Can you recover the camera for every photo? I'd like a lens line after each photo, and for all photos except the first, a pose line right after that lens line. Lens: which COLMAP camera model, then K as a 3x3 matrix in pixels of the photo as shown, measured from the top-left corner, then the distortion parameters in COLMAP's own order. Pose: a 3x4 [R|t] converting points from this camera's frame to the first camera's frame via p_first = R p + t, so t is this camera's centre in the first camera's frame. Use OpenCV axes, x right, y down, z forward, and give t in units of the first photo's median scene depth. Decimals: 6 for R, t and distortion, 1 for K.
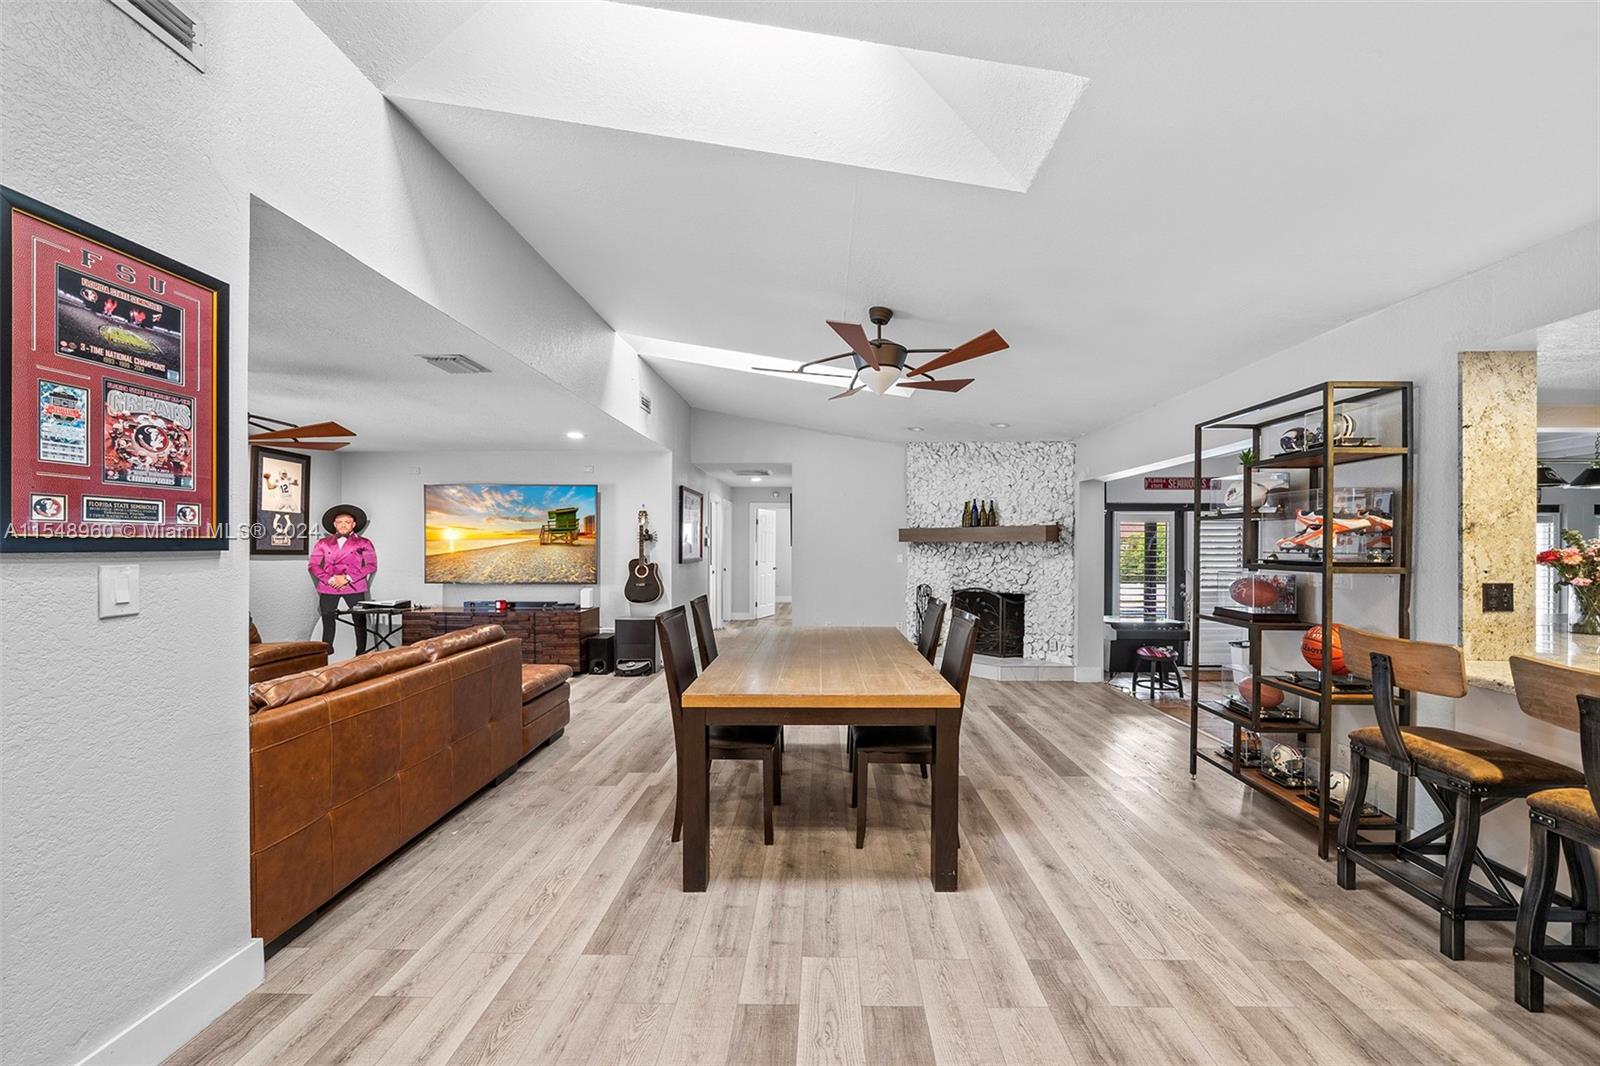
lens RADIAL K [[549.5, 0, 828.9], [0, 549.5, 541.1], [0, 0, 1]] dist [-0.004985, 0.001183]
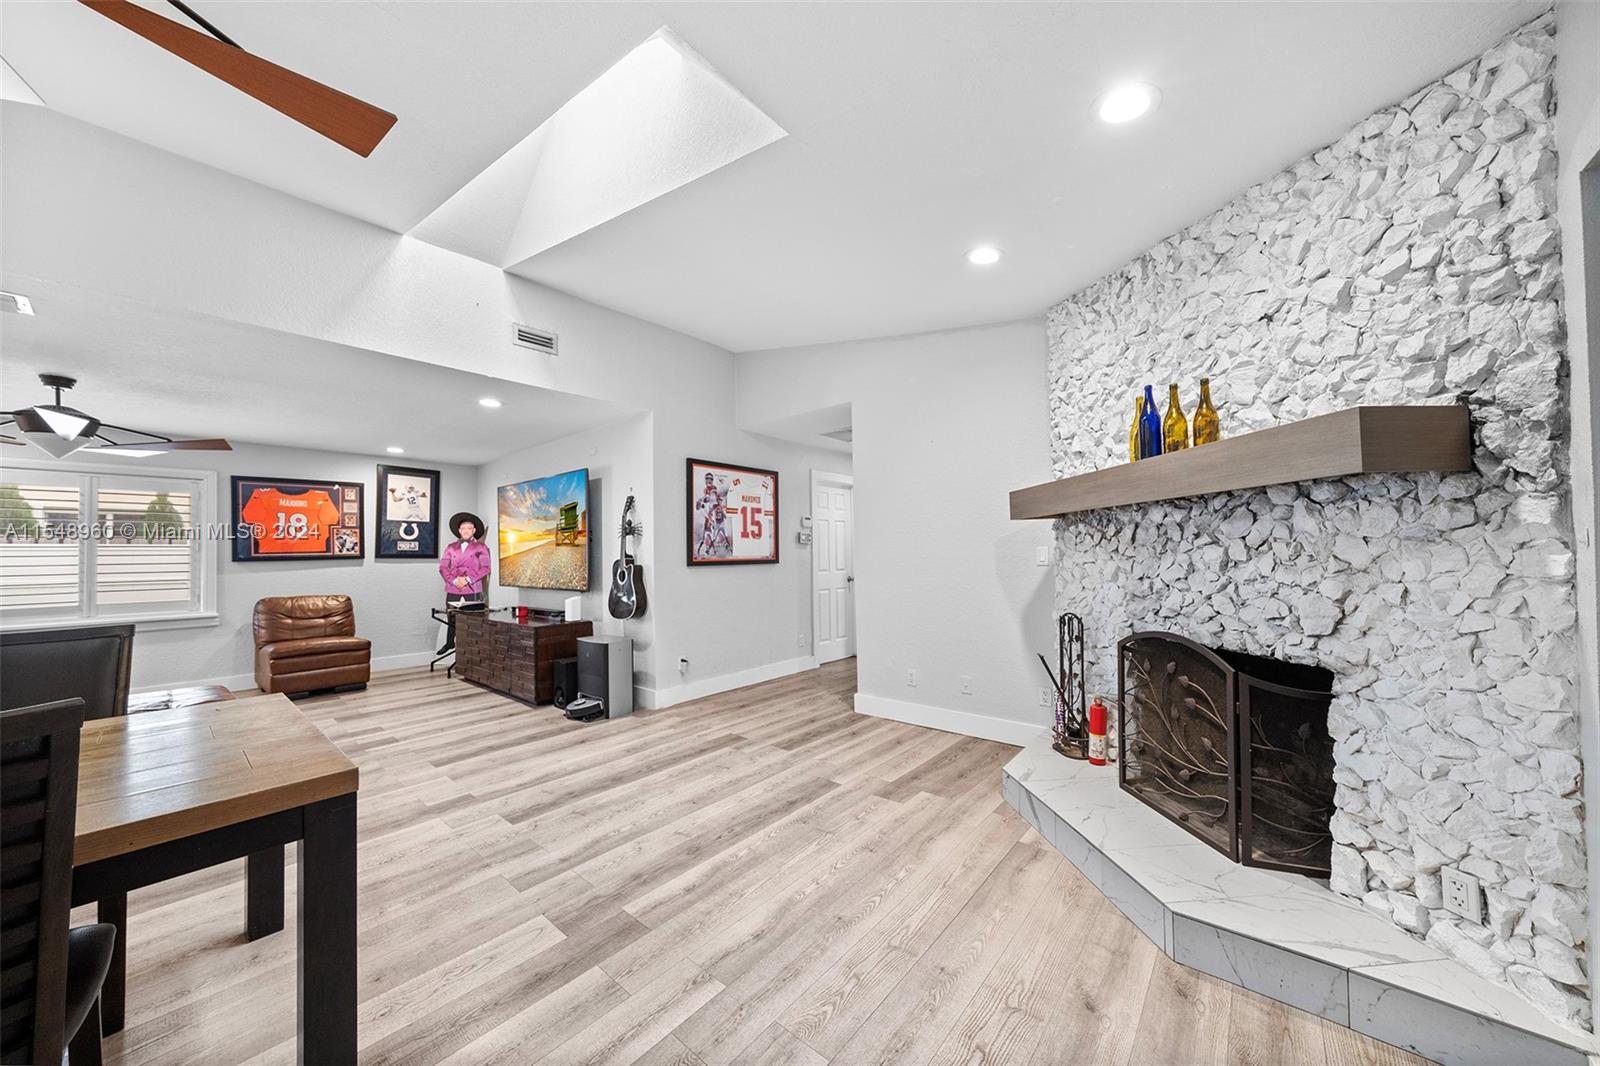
lens RADIAL K [[549.5, 0, 799.7], [0, 549.5, 540.4], [0, 0, 1]] dist [-0.004985, 0.001183]
pose [[0.755277, -0.031762, -0.654635, 0.341987], [0.021420, 0.999488, -0.023781, 0.029766], [0.655055, 0.003939, 0.755571, 0.608007]]
